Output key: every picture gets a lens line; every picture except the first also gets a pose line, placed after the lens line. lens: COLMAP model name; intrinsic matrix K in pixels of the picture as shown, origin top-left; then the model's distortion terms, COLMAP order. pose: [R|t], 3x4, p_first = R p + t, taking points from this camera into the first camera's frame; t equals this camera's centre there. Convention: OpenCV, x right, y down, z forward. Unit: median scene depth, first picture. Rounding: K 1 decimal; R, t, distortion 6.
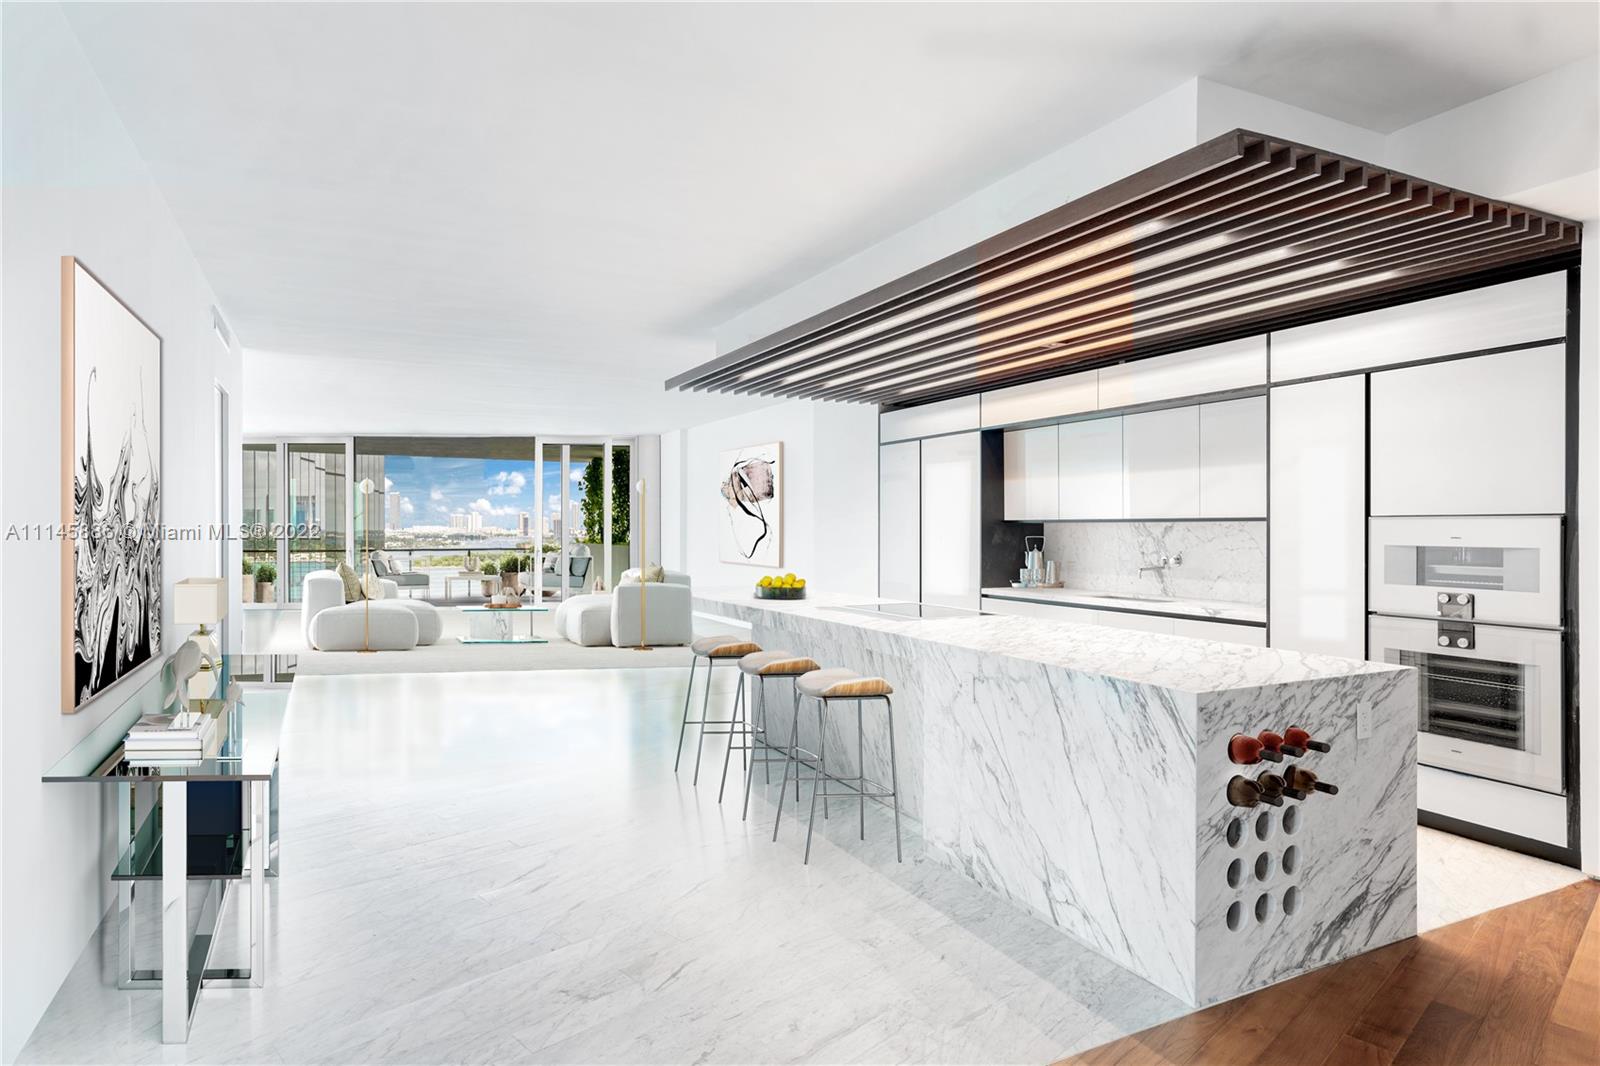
lens RADIAL K [[915.4, 0, 800.0], [0, 915.4, 533.0], [0, 0, 1]] dist [0.000299, 0.001159]
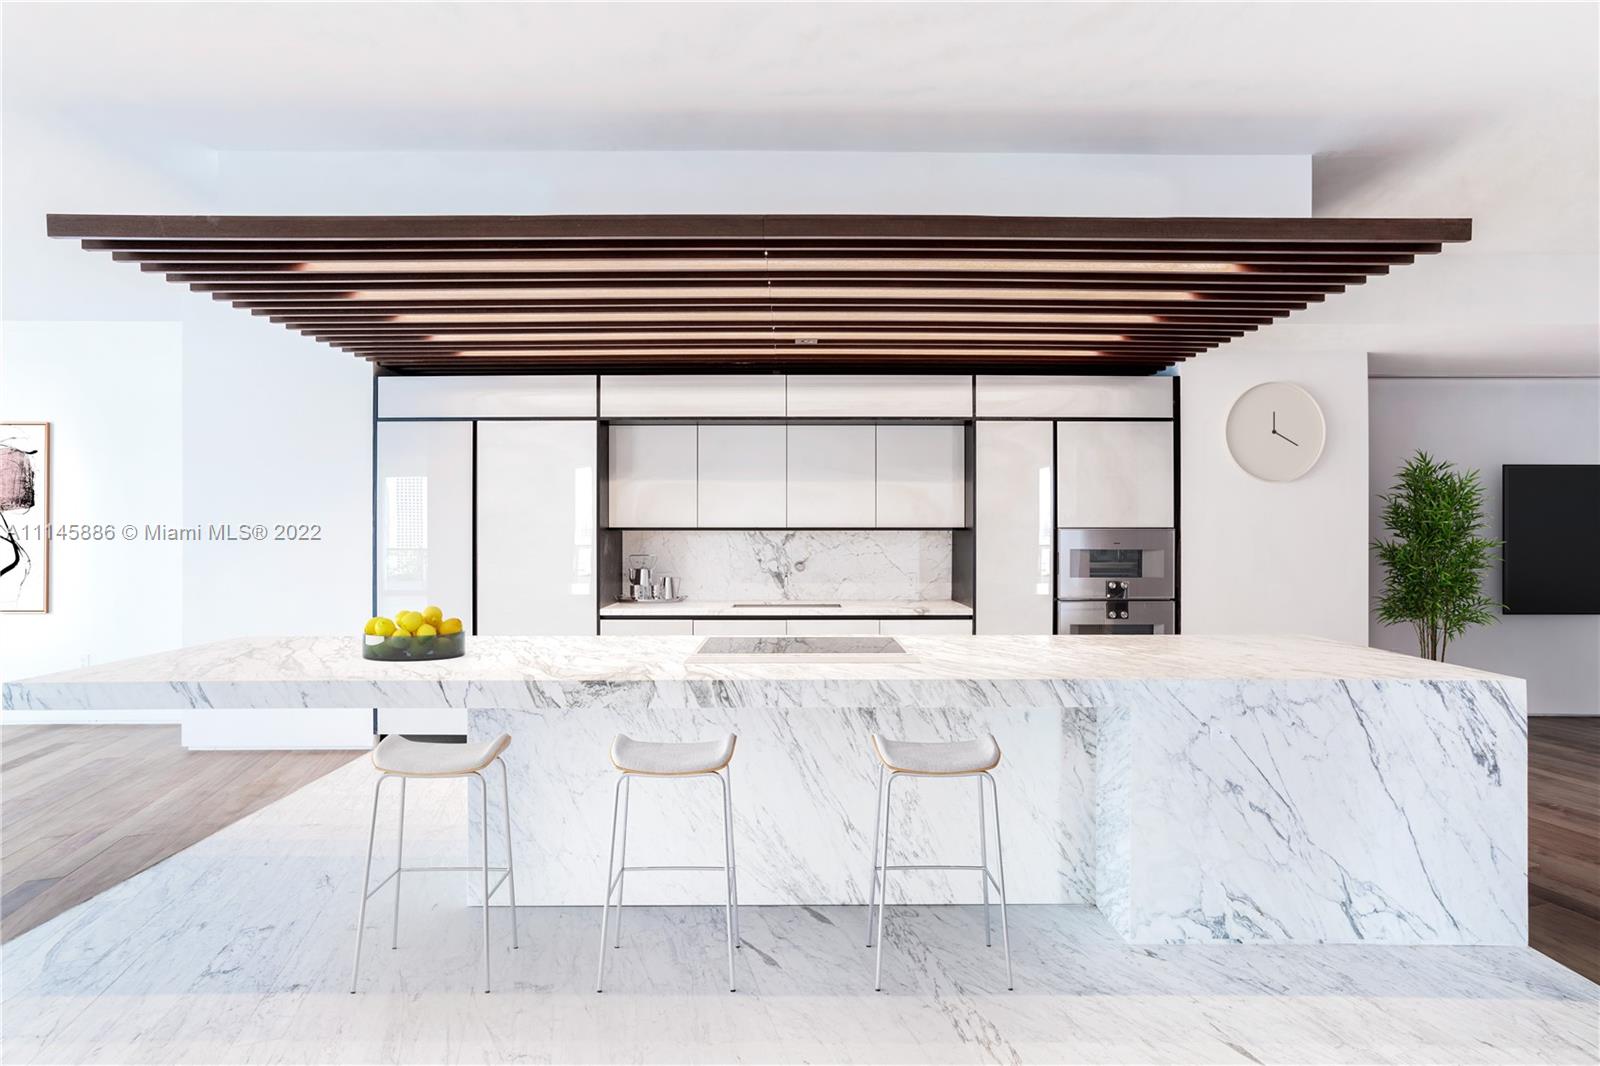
lens RADIAL K [[731.2, 0, 800.0], [0, 731.2, 533.0], [0, 0, 1]] dist [-0.034954, 0.022316]
pose [[0.453151, -0.001805, 0.891432, -0.541286], [0.005208, 0.999986, -0.000623, -0.013016], [-0.891419, 0.004924, 0.453154, 0.923370]]
